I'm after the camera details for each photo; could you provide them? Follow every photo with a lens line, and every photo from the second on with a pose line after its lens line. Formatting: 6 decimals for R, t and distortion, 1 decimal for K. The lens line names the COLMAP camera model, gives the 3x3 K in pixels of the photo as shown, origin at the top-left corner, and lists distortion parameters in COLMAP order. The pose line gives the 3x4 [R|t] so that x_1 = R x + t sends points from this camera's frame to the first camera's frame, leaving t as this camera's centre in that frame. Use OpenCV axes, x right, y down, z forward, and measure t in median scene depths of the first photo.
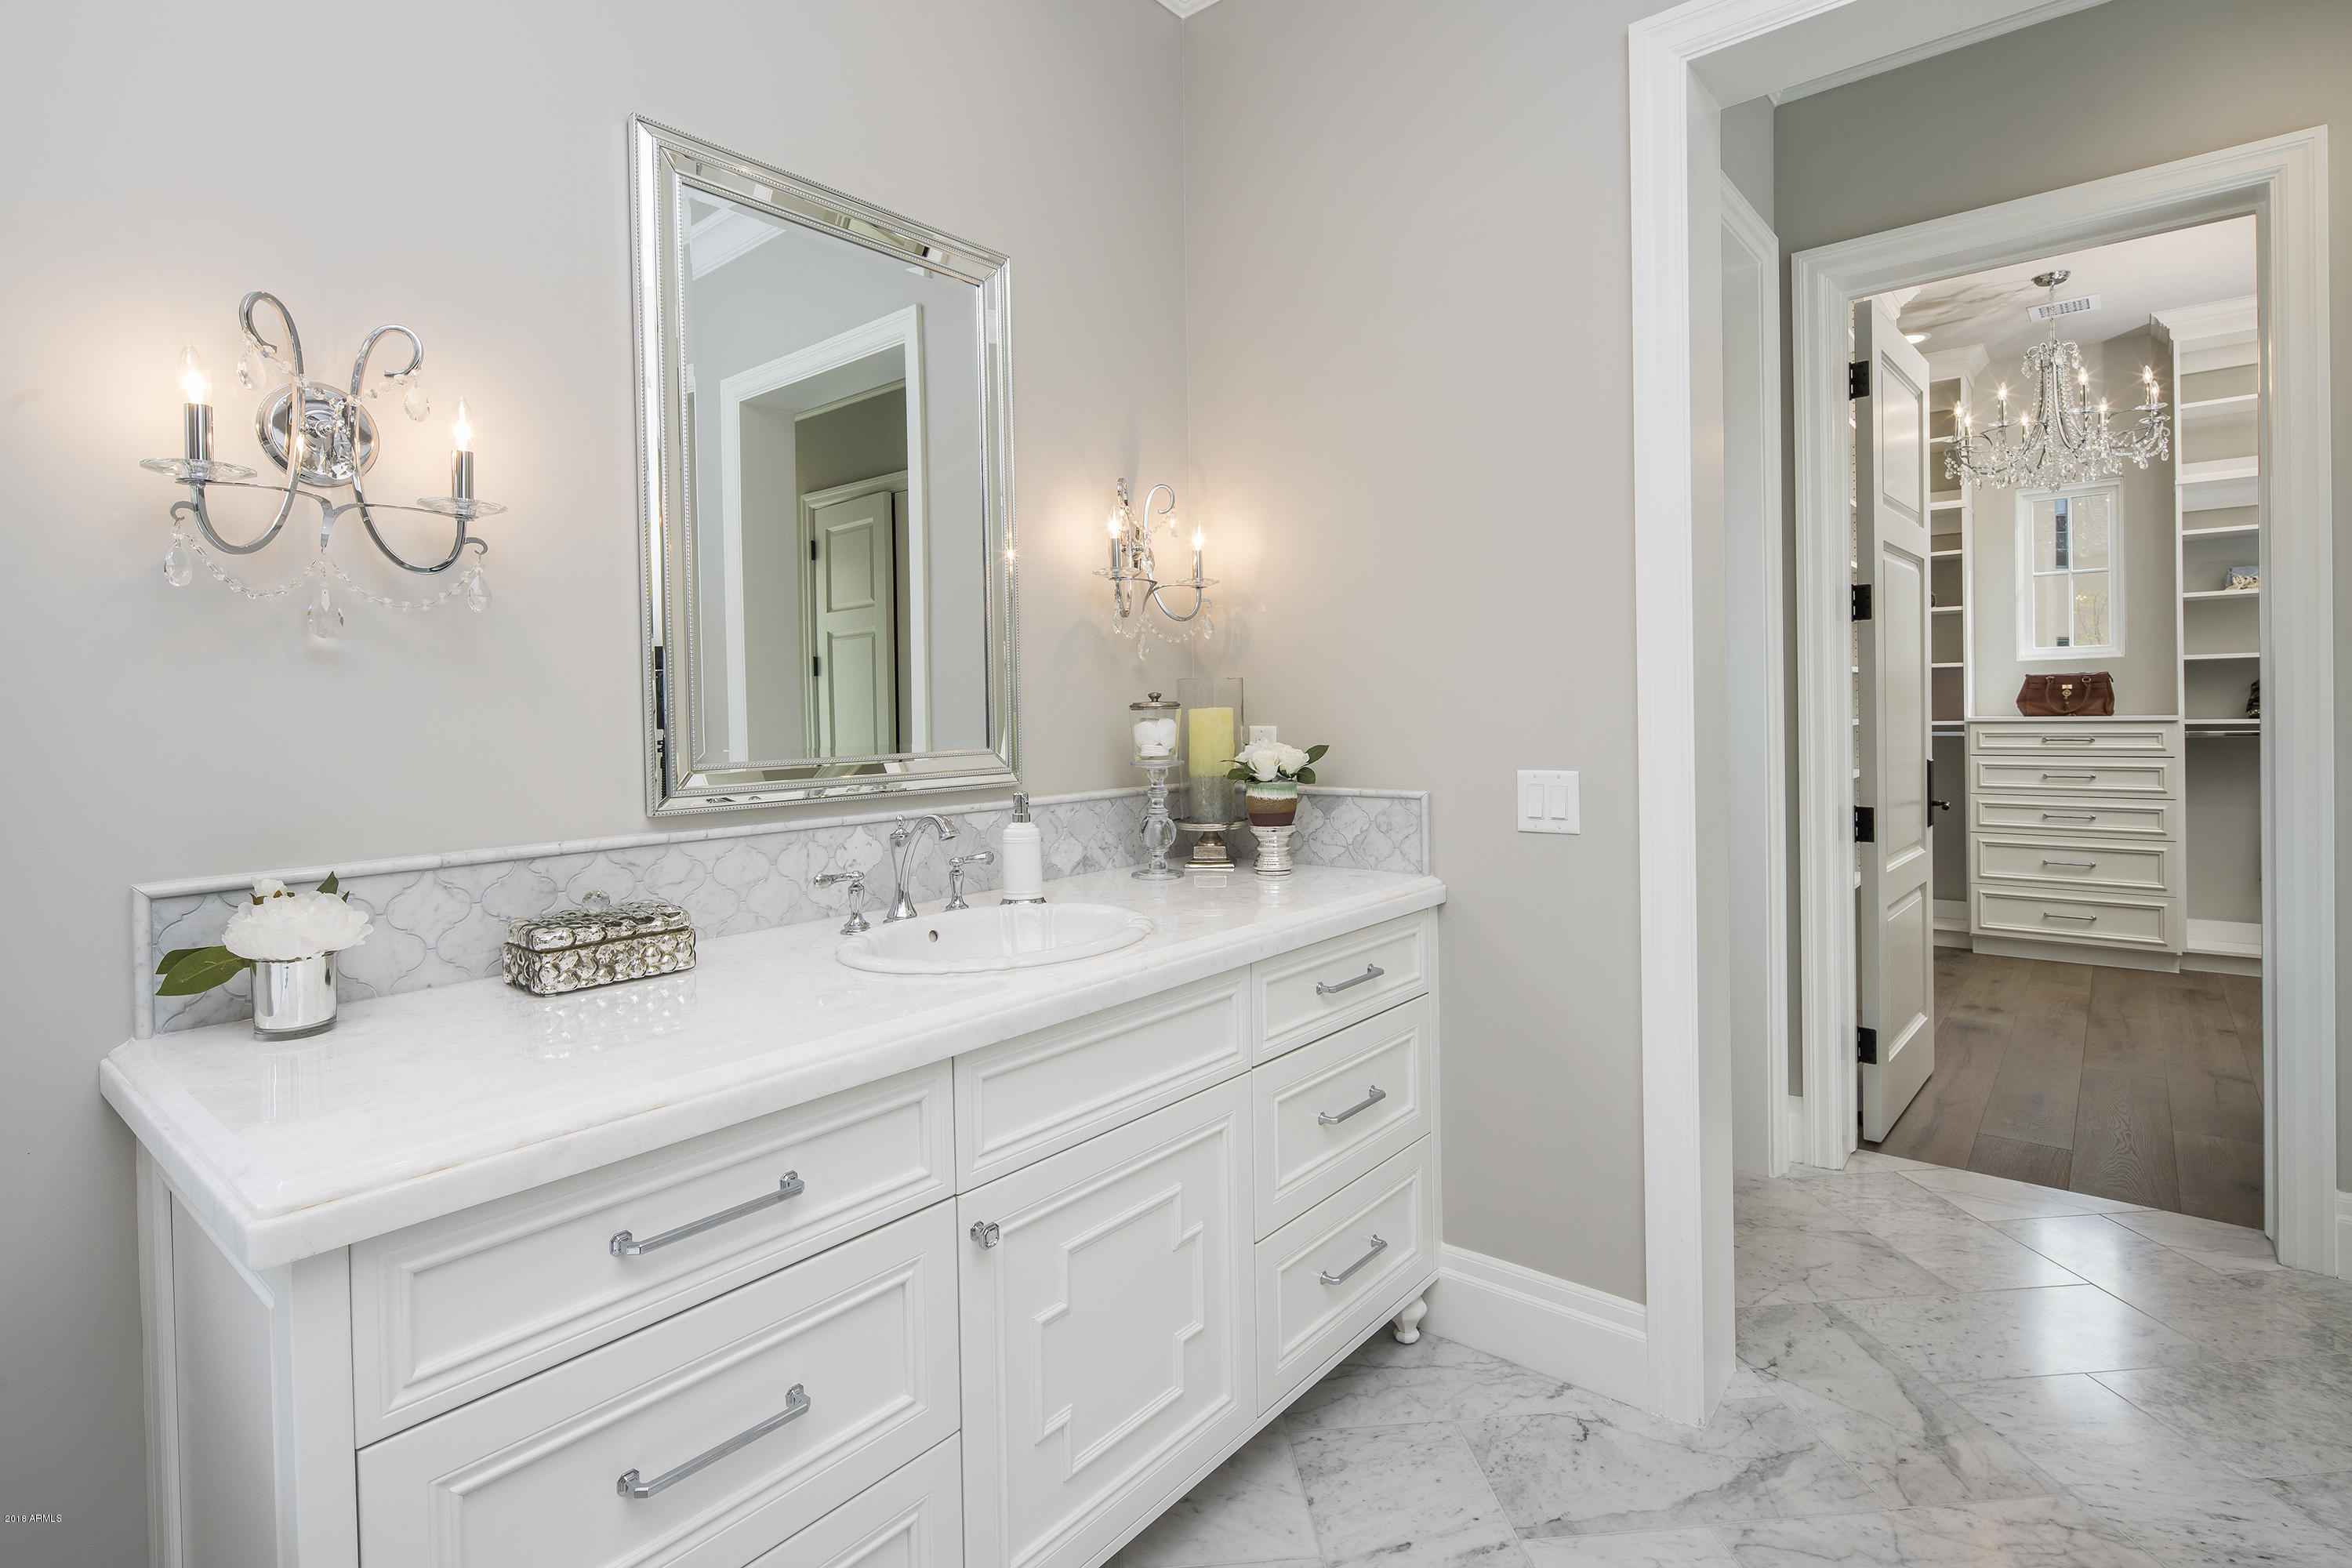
lens RADIAL K [[1141.2, 0, 1159.7], [0, 1141.2, 722.5], [0, 0, 1]] dist [0.003611, -0.000045]
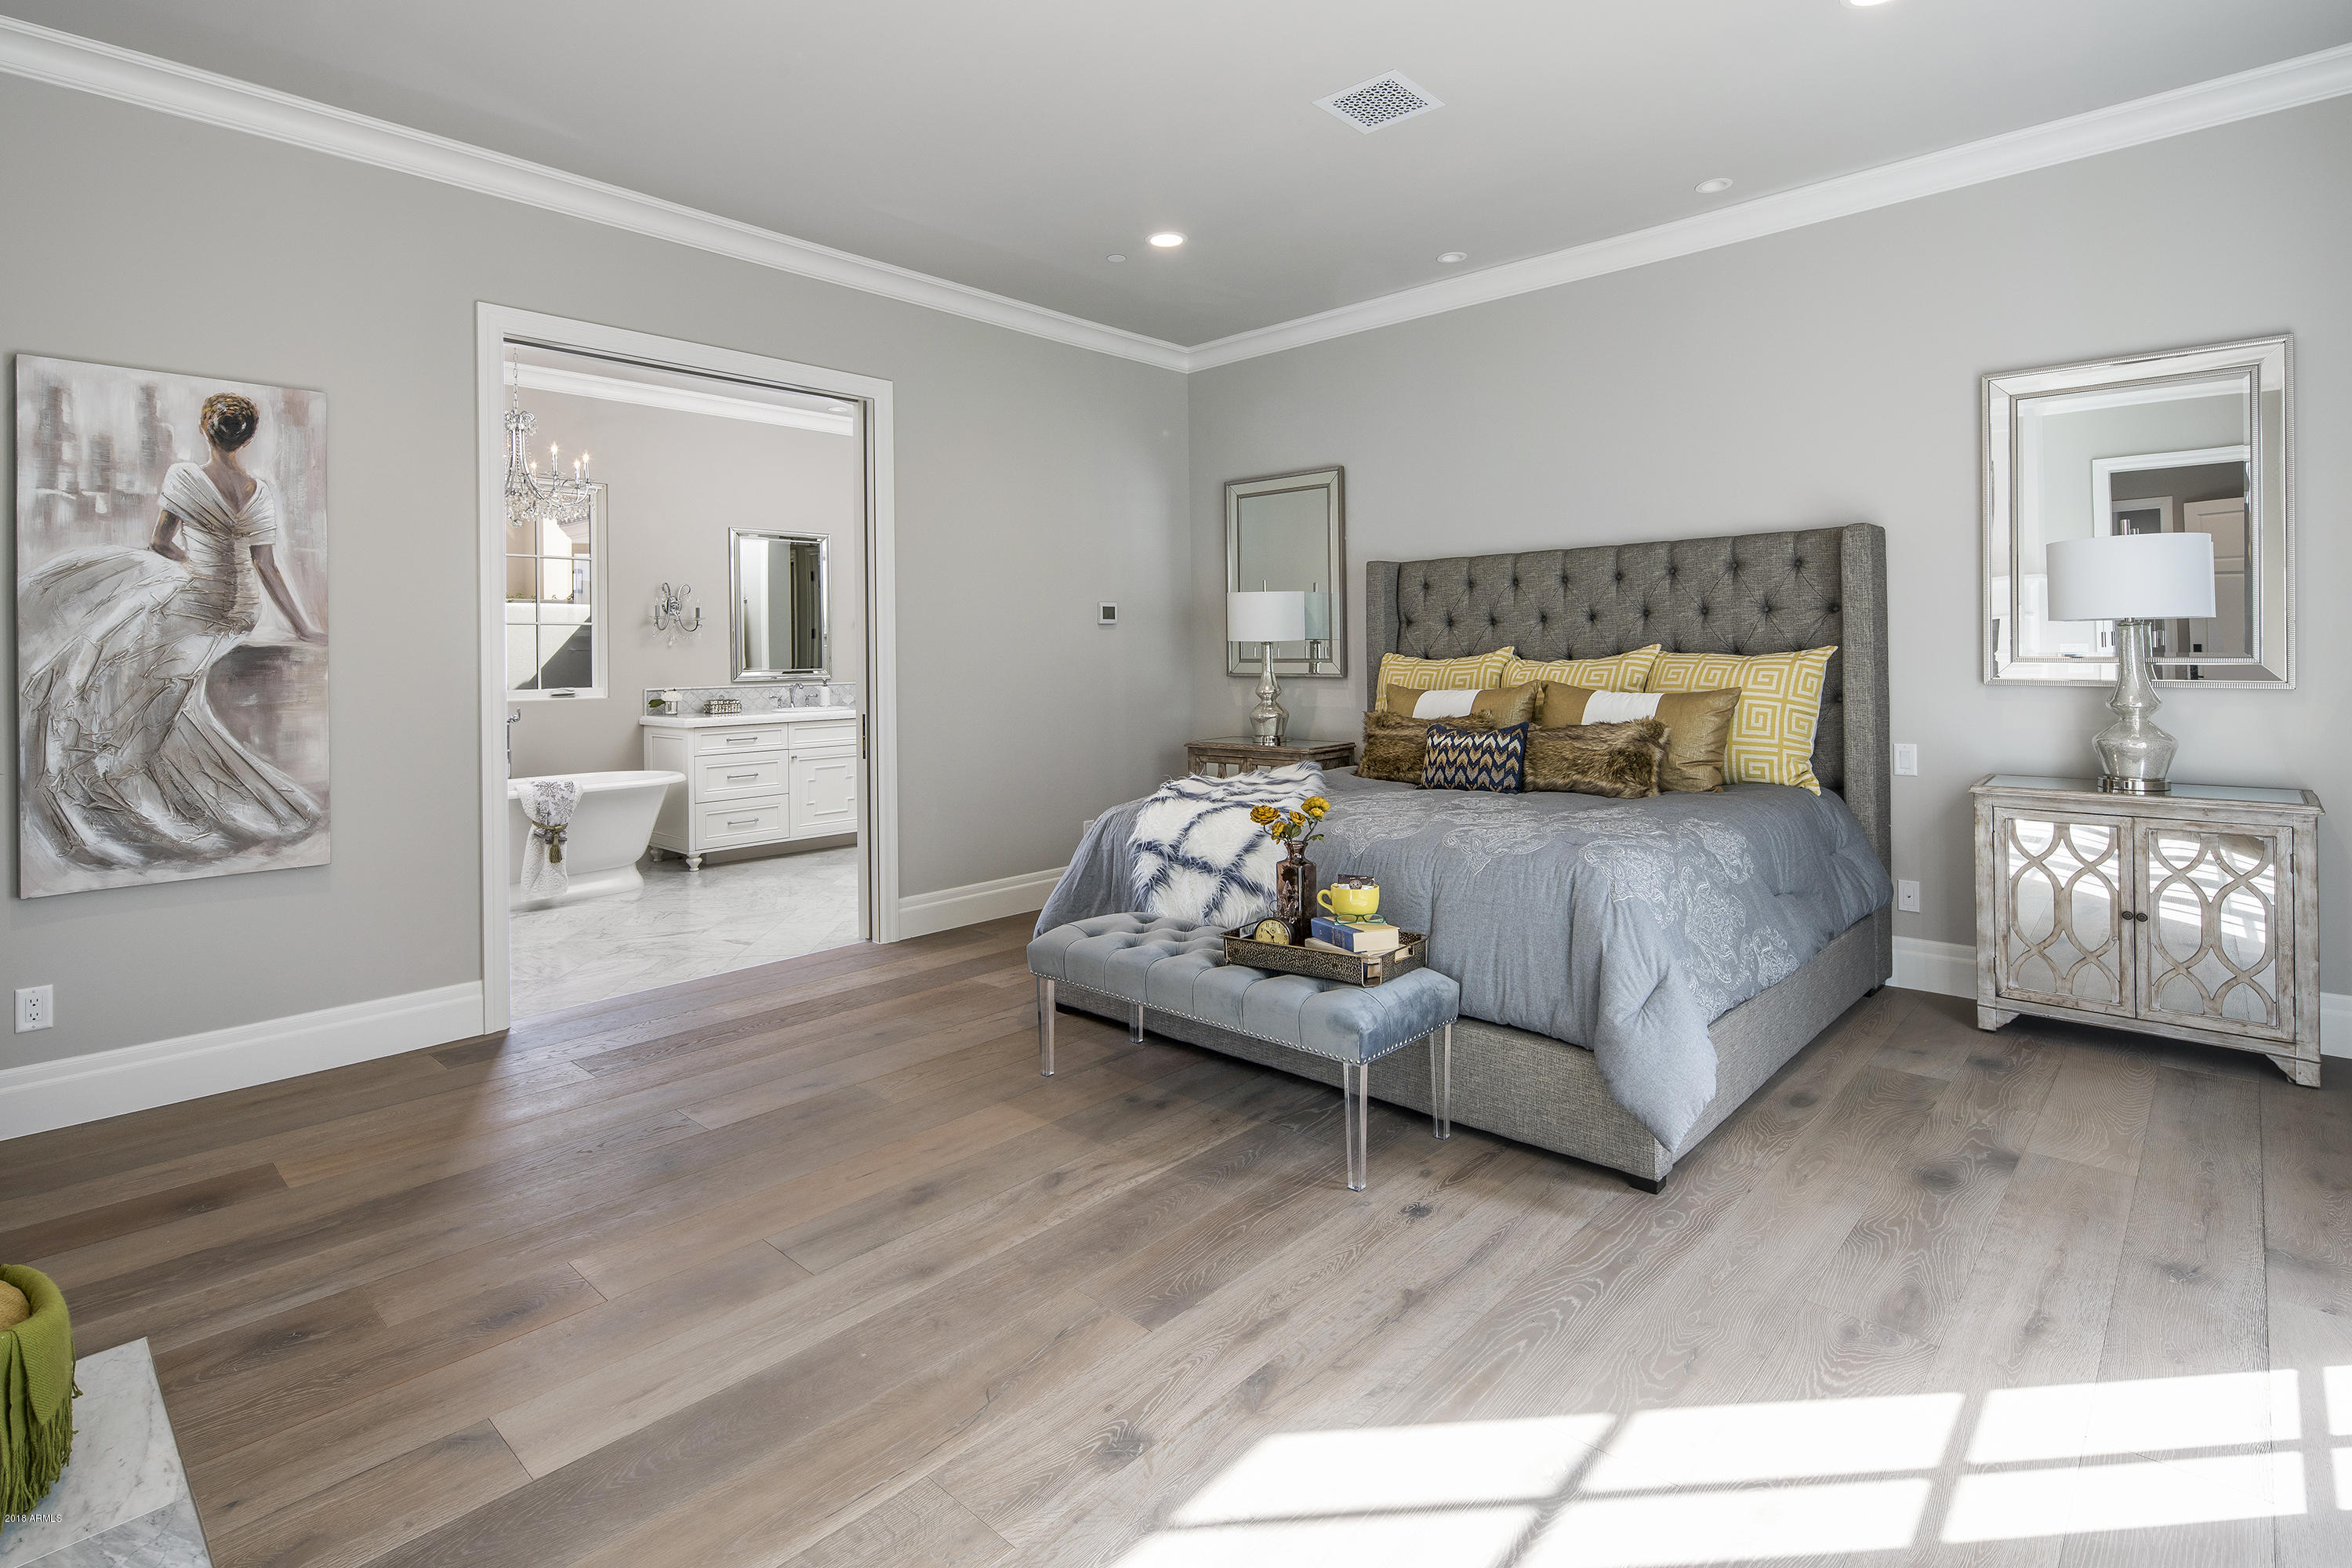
lens RADIAL K [[1147.6, 0, 1193.7], [0, 1147.6, 659.7], [0, 0, 1]] dist [0.004800, -0.003294]
pose [[0.999537, 0.006921, -0.029621, 1.741359], [-0.007100, 0.999957, -0.005924, 0.009986], [0.029579, 0.006131, 0.999544, -4.018548]]
